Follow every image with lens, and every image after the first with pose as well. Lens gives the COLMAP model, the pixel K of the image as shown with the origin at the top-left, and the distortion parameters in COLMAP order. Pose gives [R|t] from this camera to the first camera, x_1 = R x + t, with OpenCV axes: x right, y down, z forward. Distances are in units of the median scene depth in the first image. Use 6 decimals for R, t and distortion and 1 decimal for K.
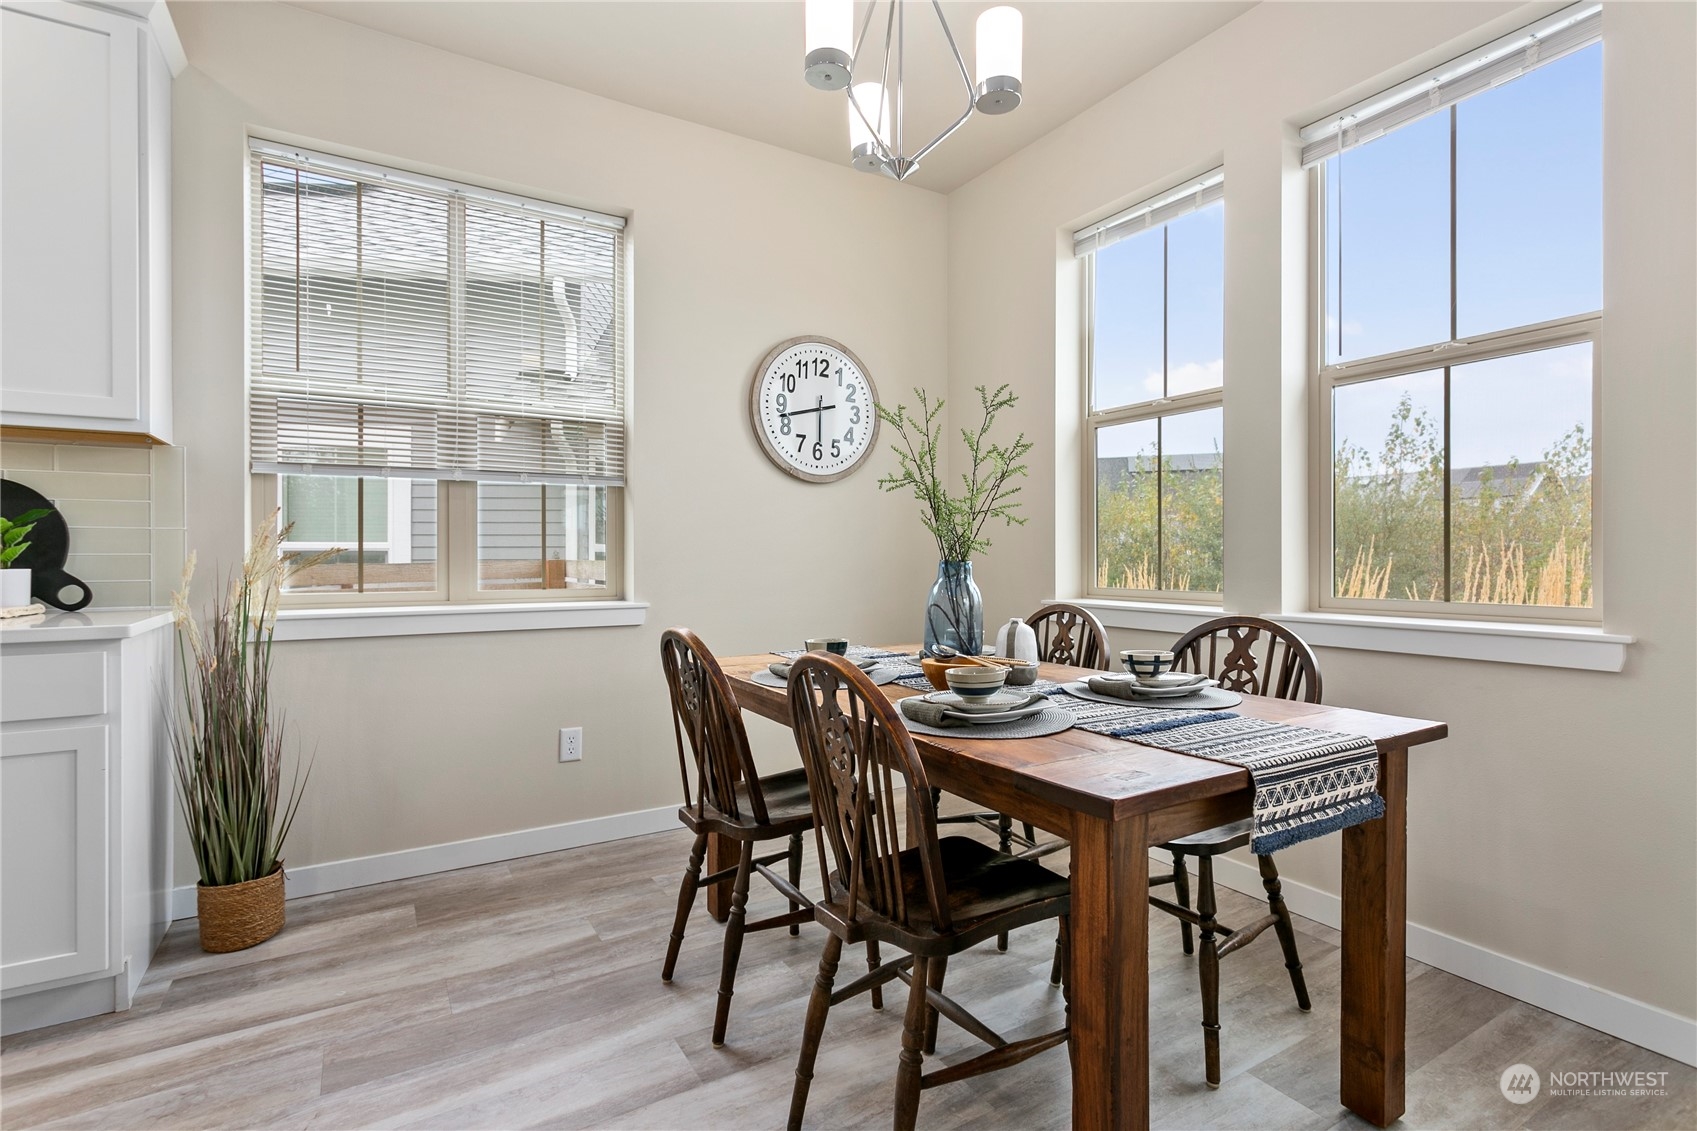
lens RADIAL K [[804.8, 0, 842.5], [0, 804.8, 556.4], [0, 0, 1]] dist [0.000772, -0.000112]
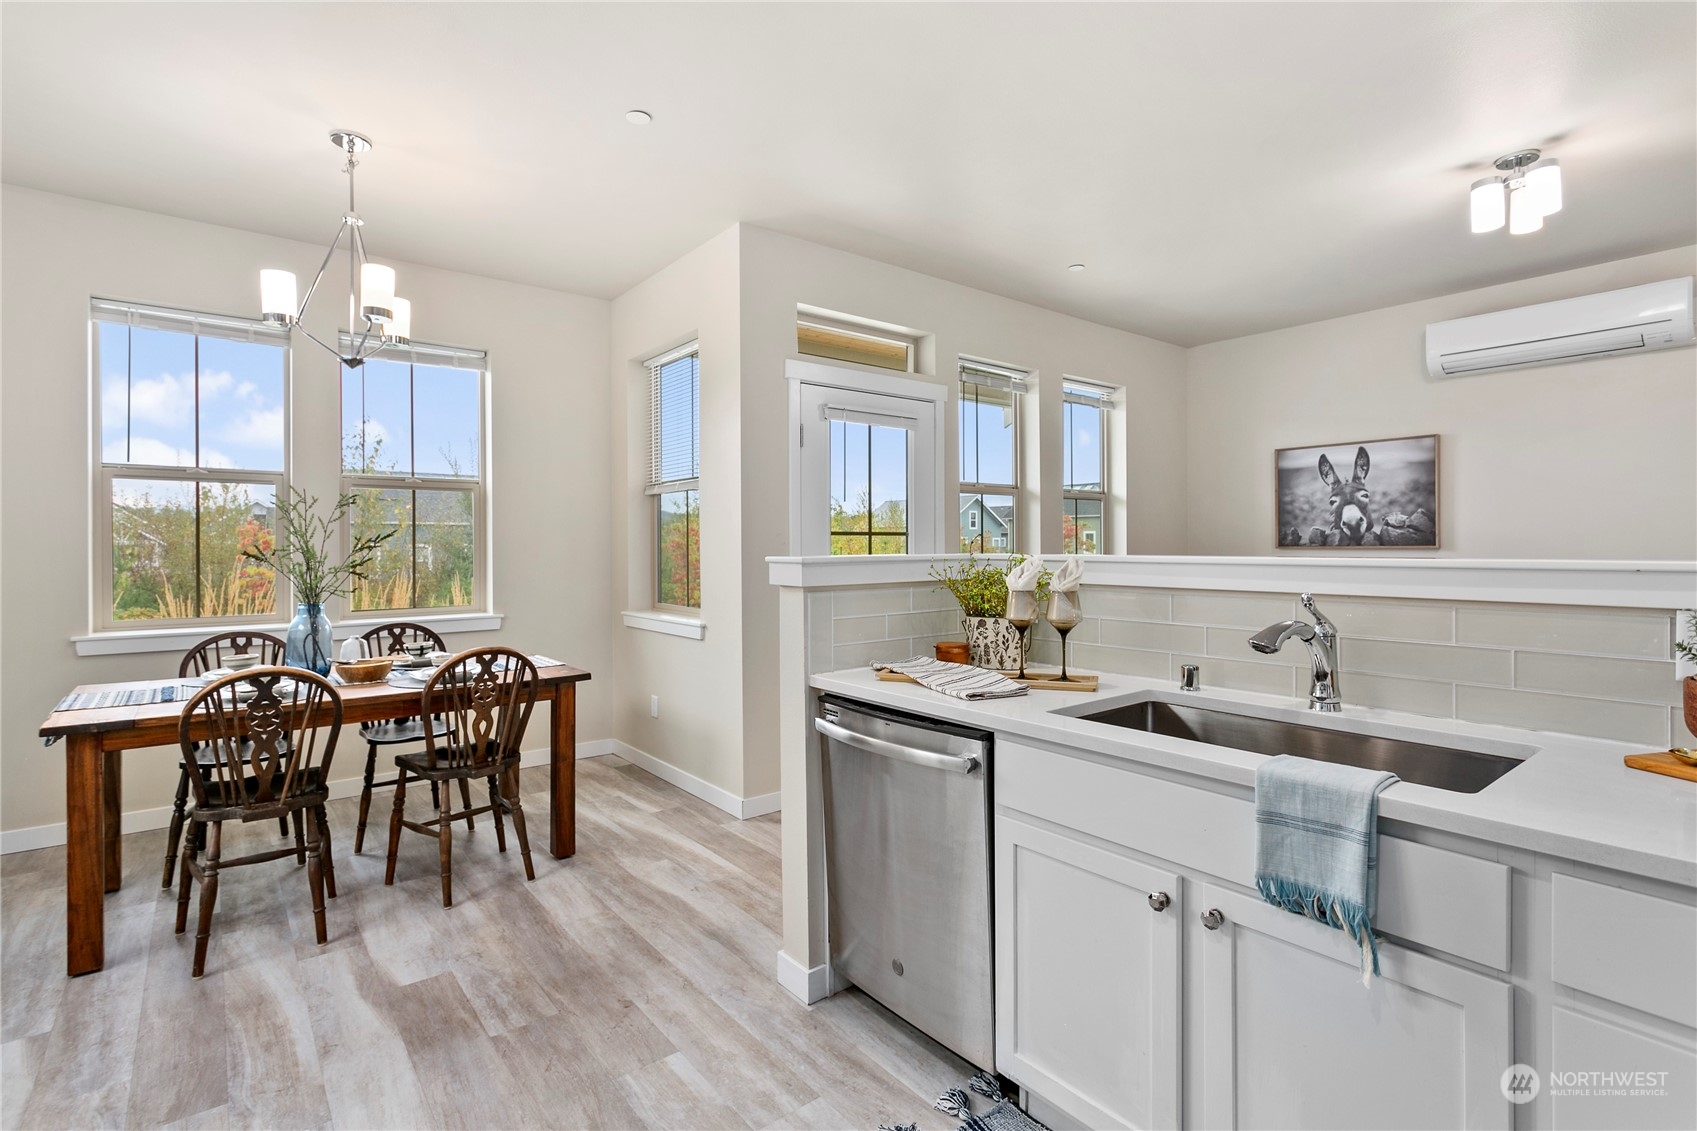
lens RADIAL K [[806.2, 0, 849.6], [0, 806.2, 550.2], [0, 0, 1]] dist [-0.001361, -0.000676]
pose [[-0.134757, -0.005203, 0.990865, -1.113335], [0.002270, 0.999982, 0.005559, -0.075604], [-0.990876, 0.002999, -0.134743, 0.156412]]
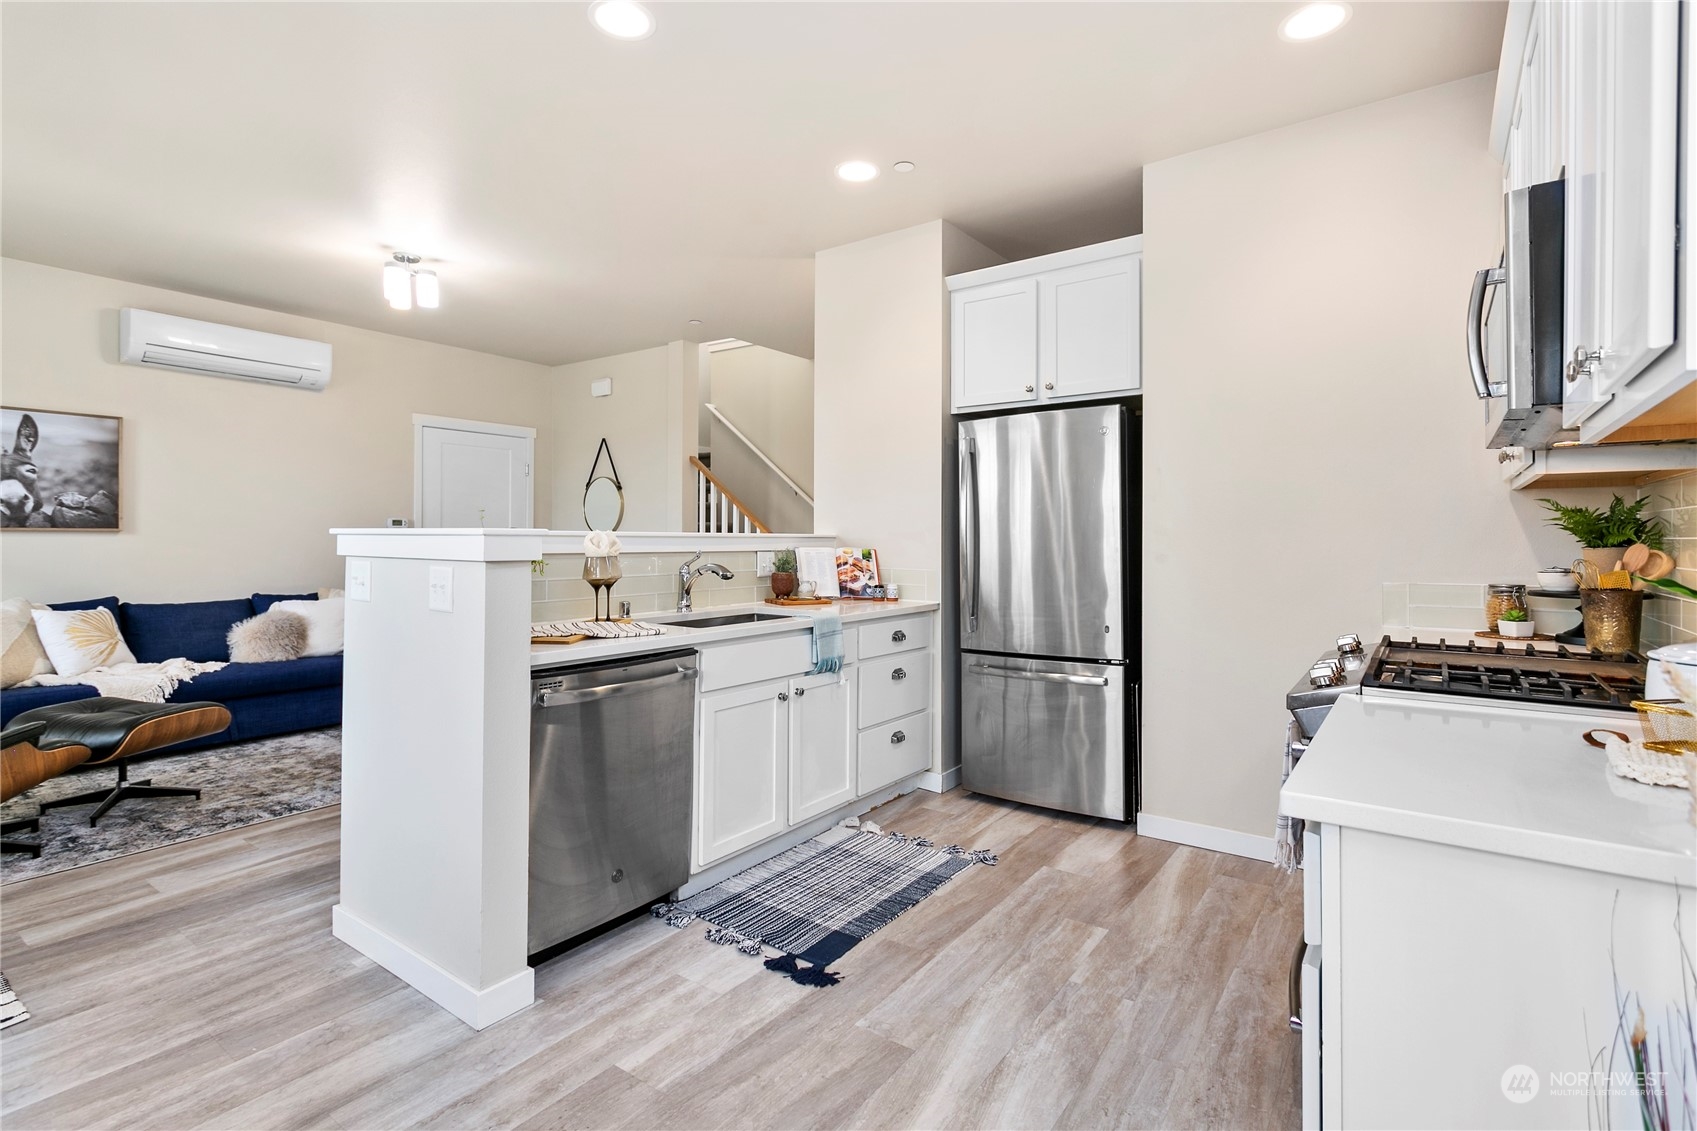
lens RADIAL K [[813.5, 0, 840.0], [0, 813.5, 537.4], [0, 0, 1]] dist [0.001400, -0.000349]
pose [[-0.918519, -0.006372, -0.395325, -0.261007], [-0.005272, 0.999979, -0.003867, -0.054377], [0.395341, -0.001467, -0.918533, 0.920218]]
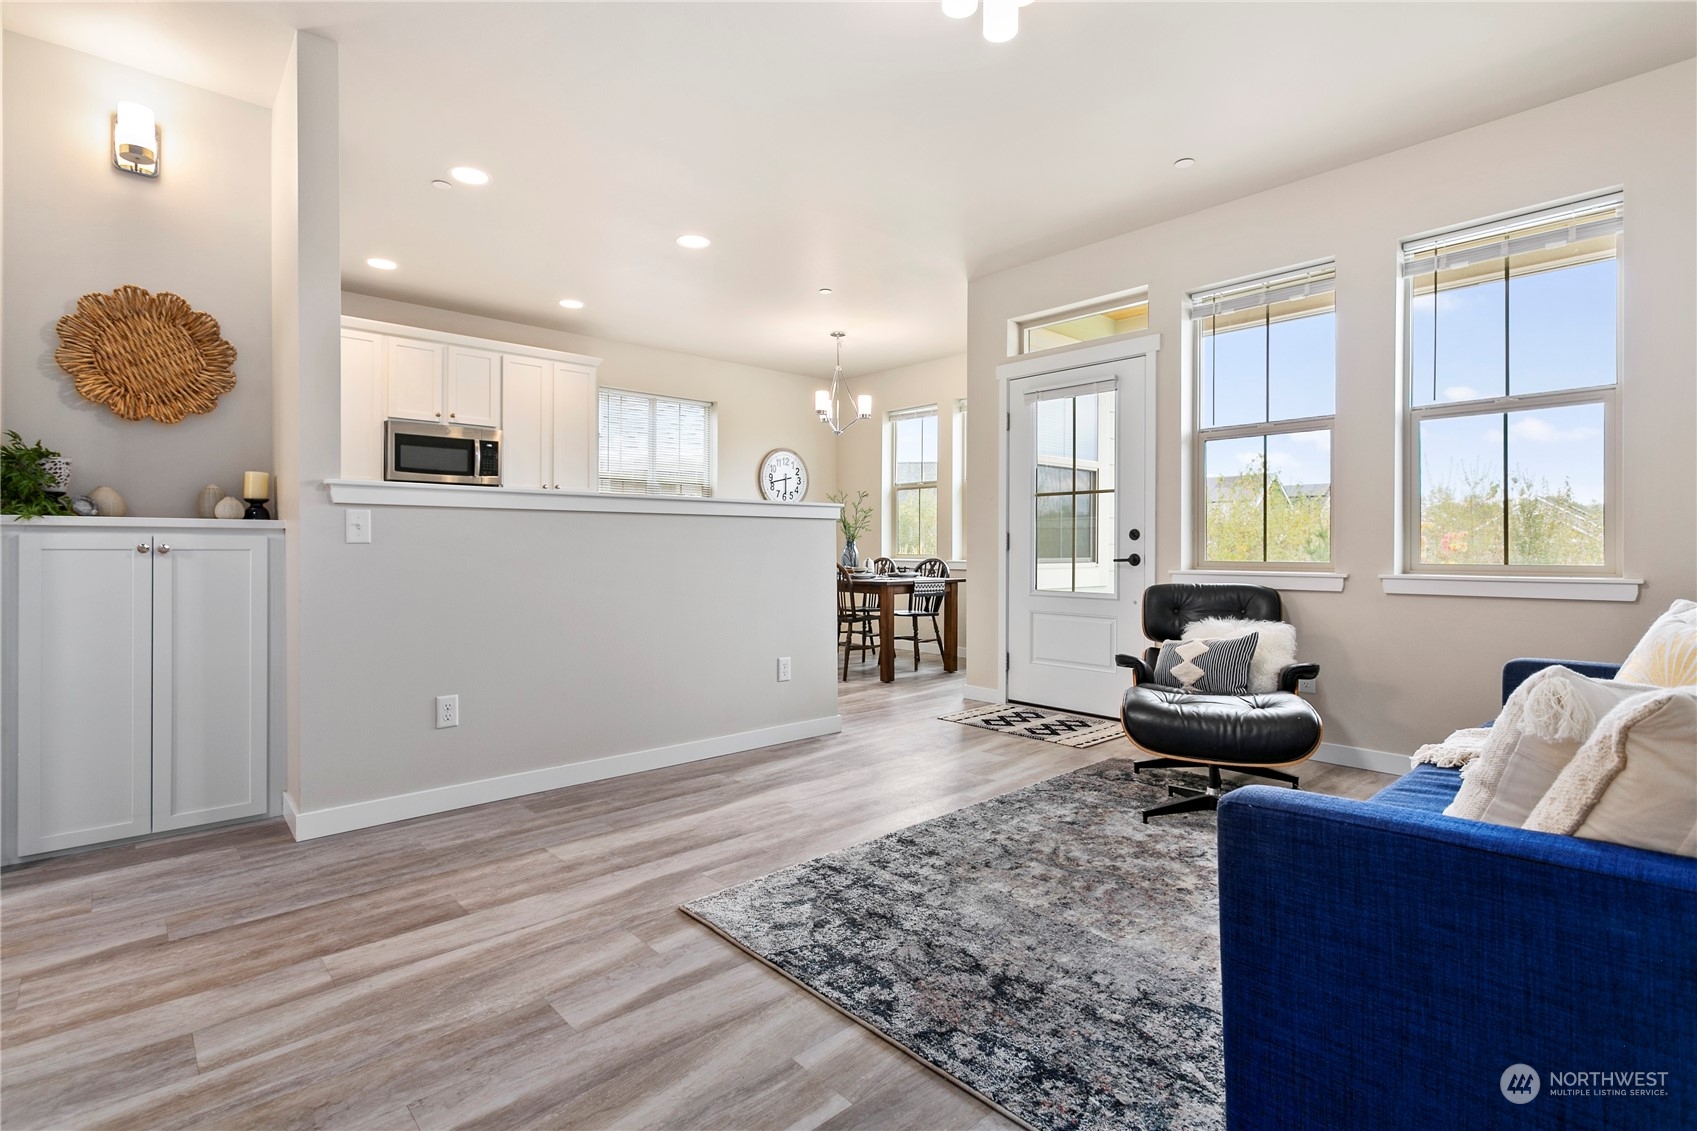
lens RADIAL K [[811.2, 0, 844.6], [0, 811.2, 544.0], [0, 0, 1]] dist [0.006133, 0.001416]
pose [[0.979731, 0.004048, 0.200277, -0.422762], [-0.003694, 0.999991, -0.002144, 0.016601], [-0.200284, 0.001360, 0.979737, -1.734611]]
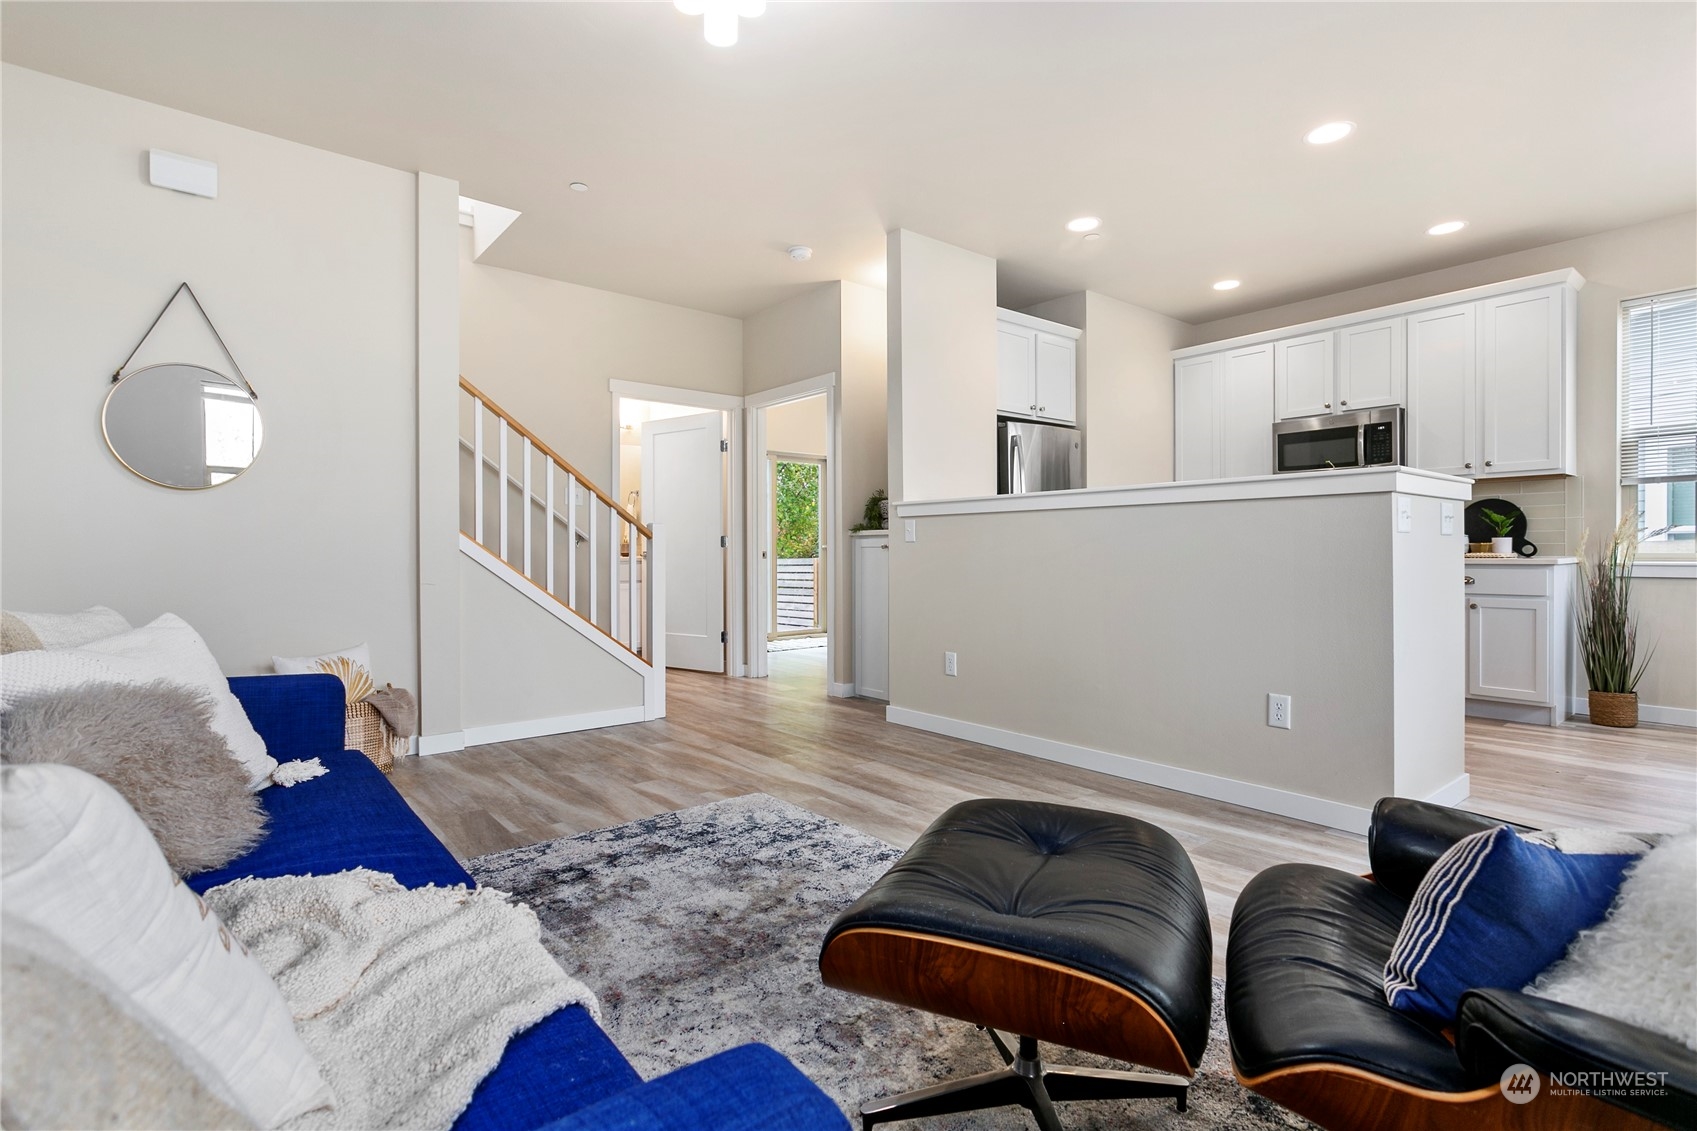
lens RADIAL K [[804.8, 0, 842.5], [0, 804.8, 556.4], [0, 0, 1]] dist [0.000772, -0.000112]
pose [[0.146495, 0.005653, -0.989195, 0.756360], [0.005866, 0.999961, 0.006583, 0.032473], [0.989194, -0.006767, 0.146456, -0.941333]]
